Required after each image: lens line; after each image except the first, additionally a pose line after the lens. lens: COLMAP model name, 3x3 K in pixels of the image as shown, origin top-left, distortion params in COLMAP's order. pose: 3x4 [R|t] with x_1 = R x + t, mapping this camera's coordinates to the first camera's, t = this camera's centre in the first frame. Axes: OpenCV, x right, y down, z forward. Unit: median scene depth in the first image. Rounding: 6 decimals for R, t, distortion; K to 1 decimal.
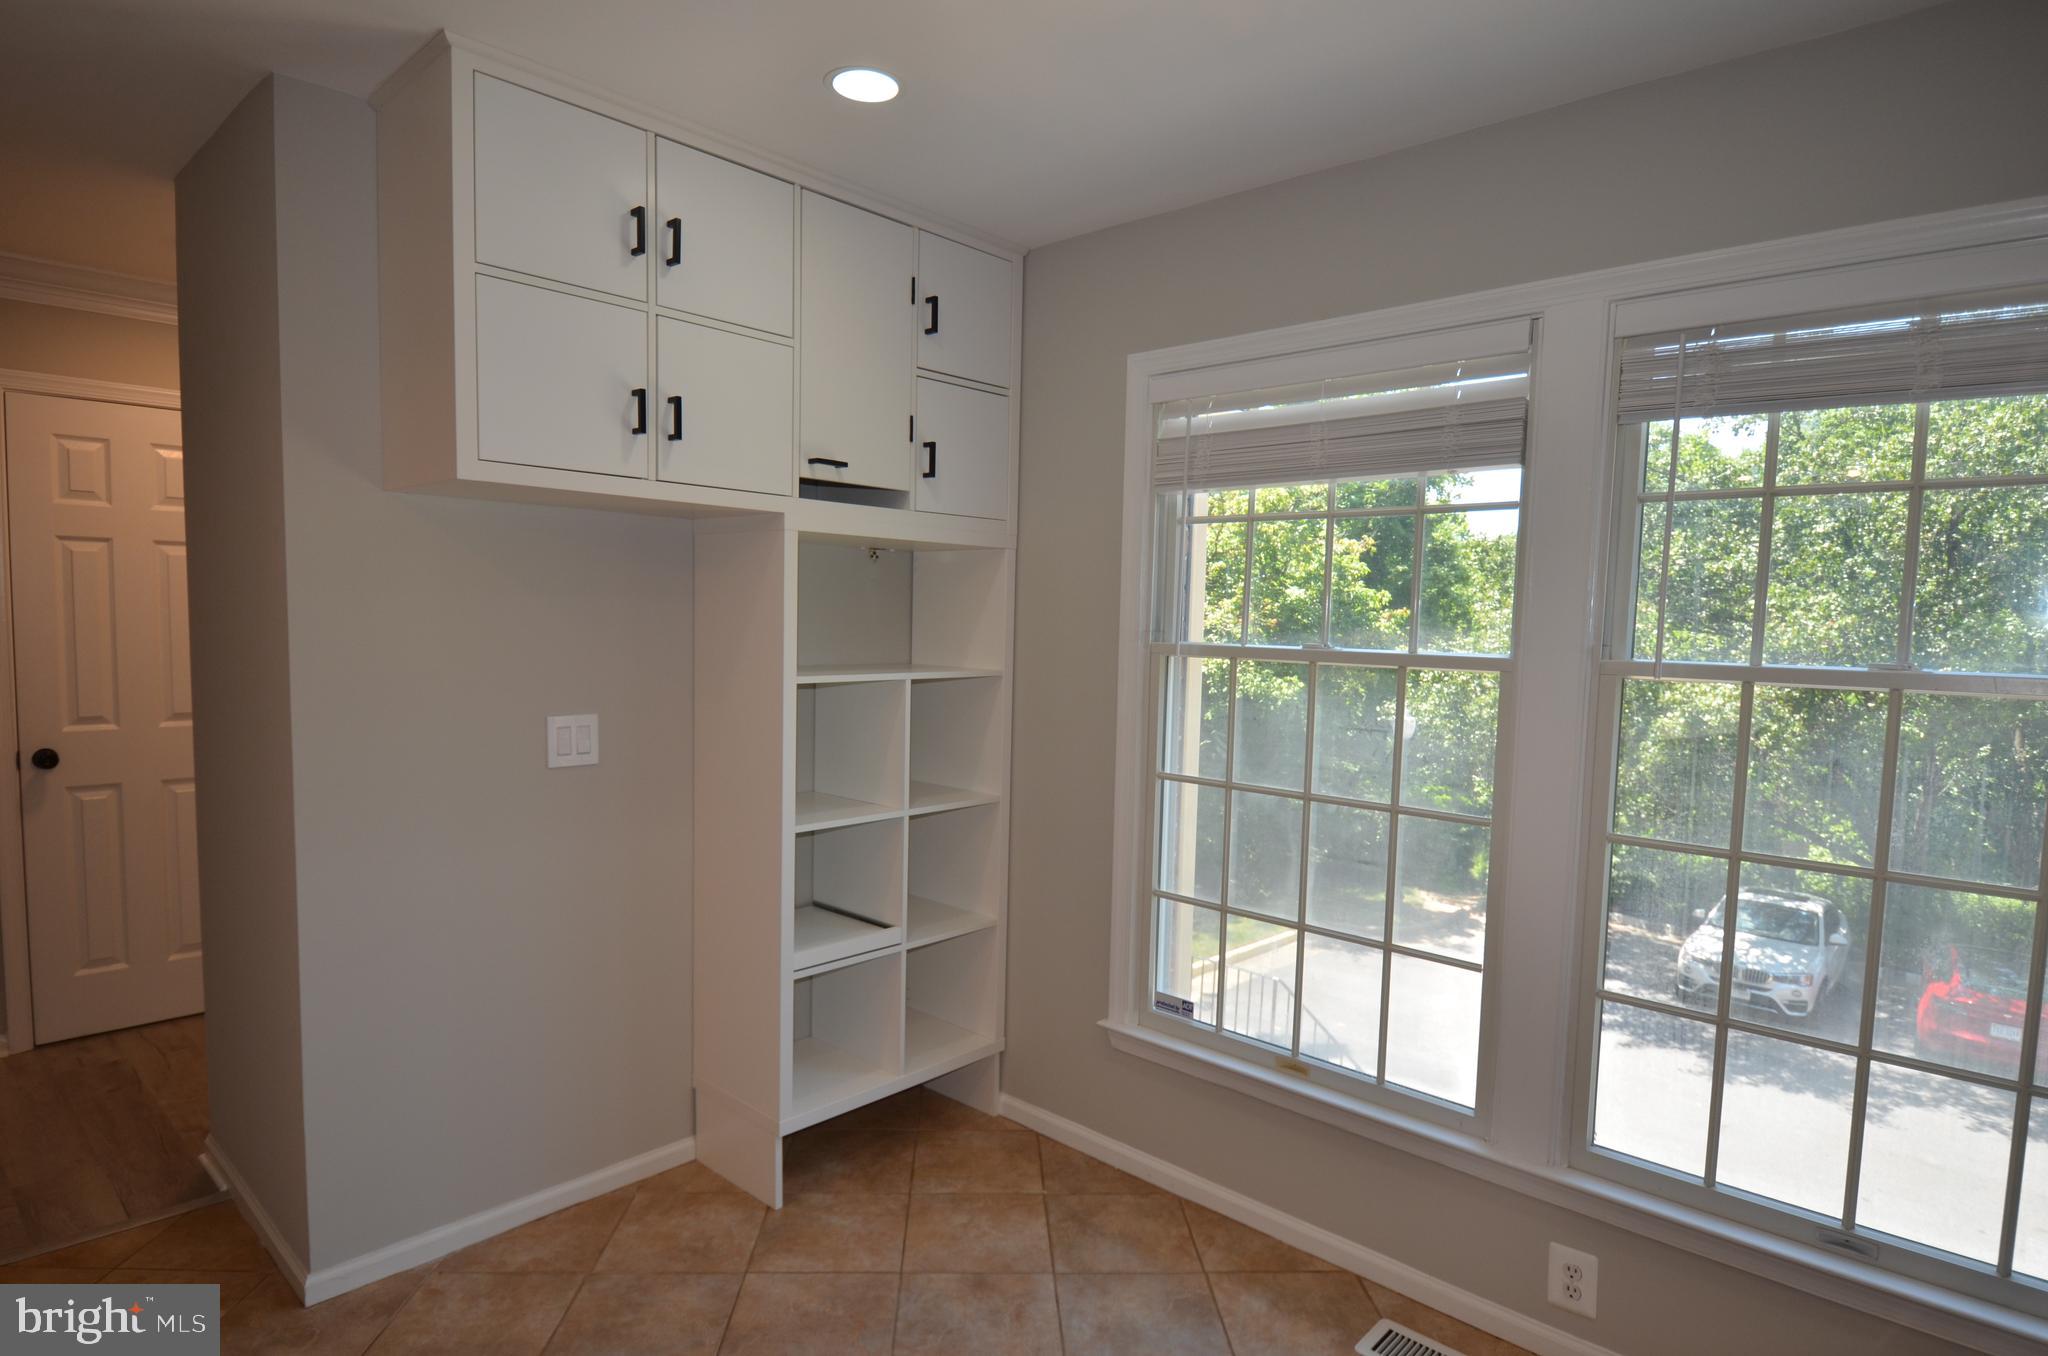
lens RADIAL K [[1114.7, 0, 1020.5], [0, 1114.7, 689.6], [0, 0, 1]] dist [0.017228, -0.024401]
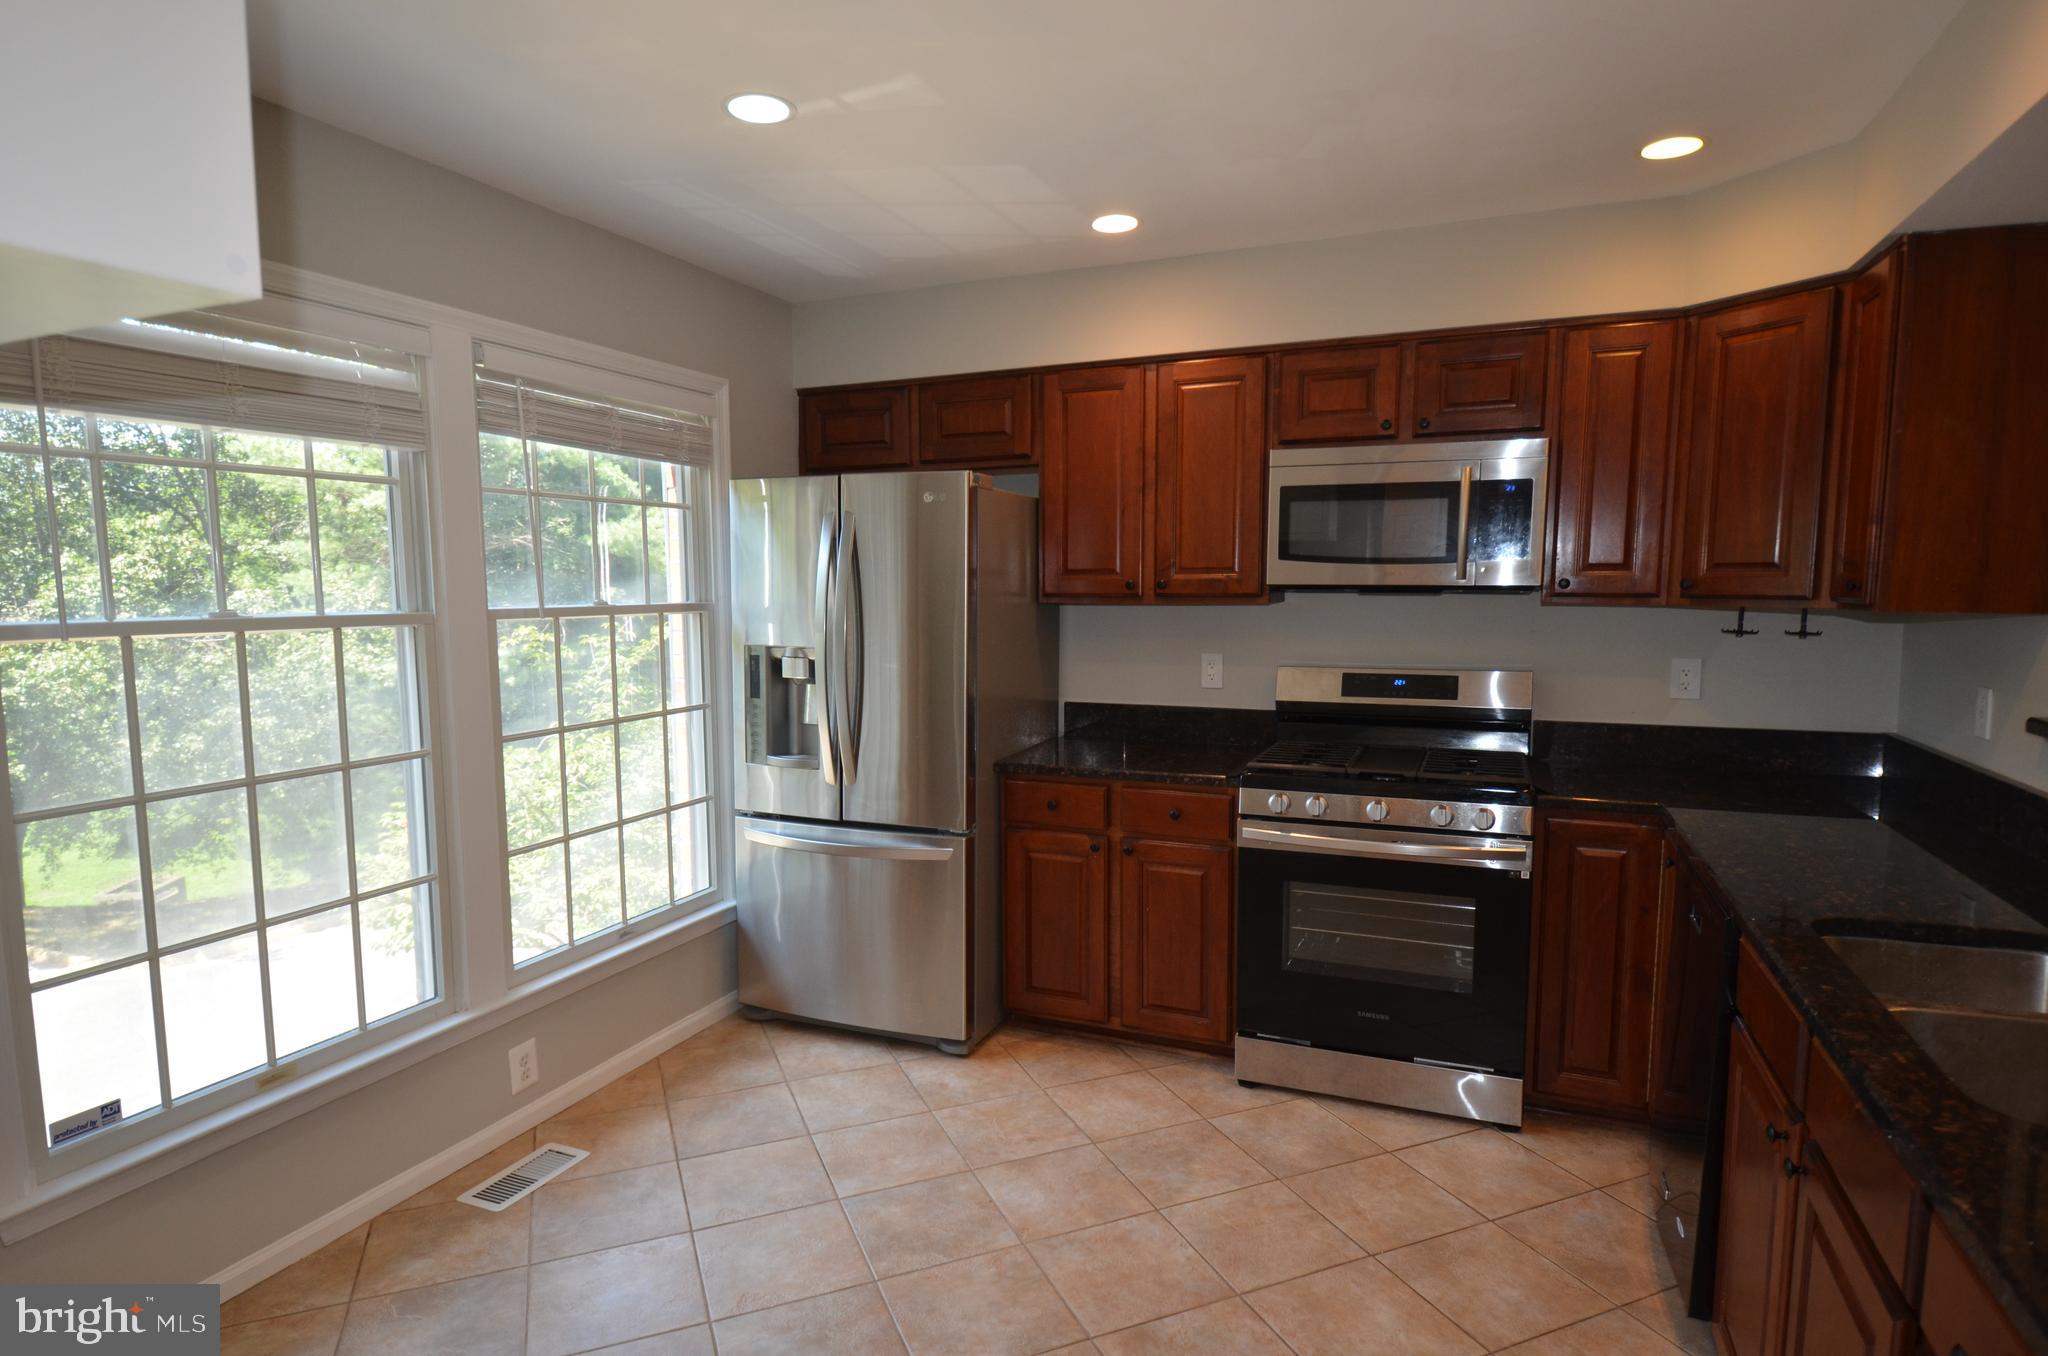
lens RADIAL K [[1114.7, 0, 1023.5], [0, 1114.7, 687.9], [0, 0, 1]] dist [0.017228, -0.024401]
pose [[-0.348217, -0.107750, 0.931201, -0.867773], [0.058041, 0.988988, 0.136141, -0.071659], [-0.935616, 0.101455, -0.338128, 0.783581]]
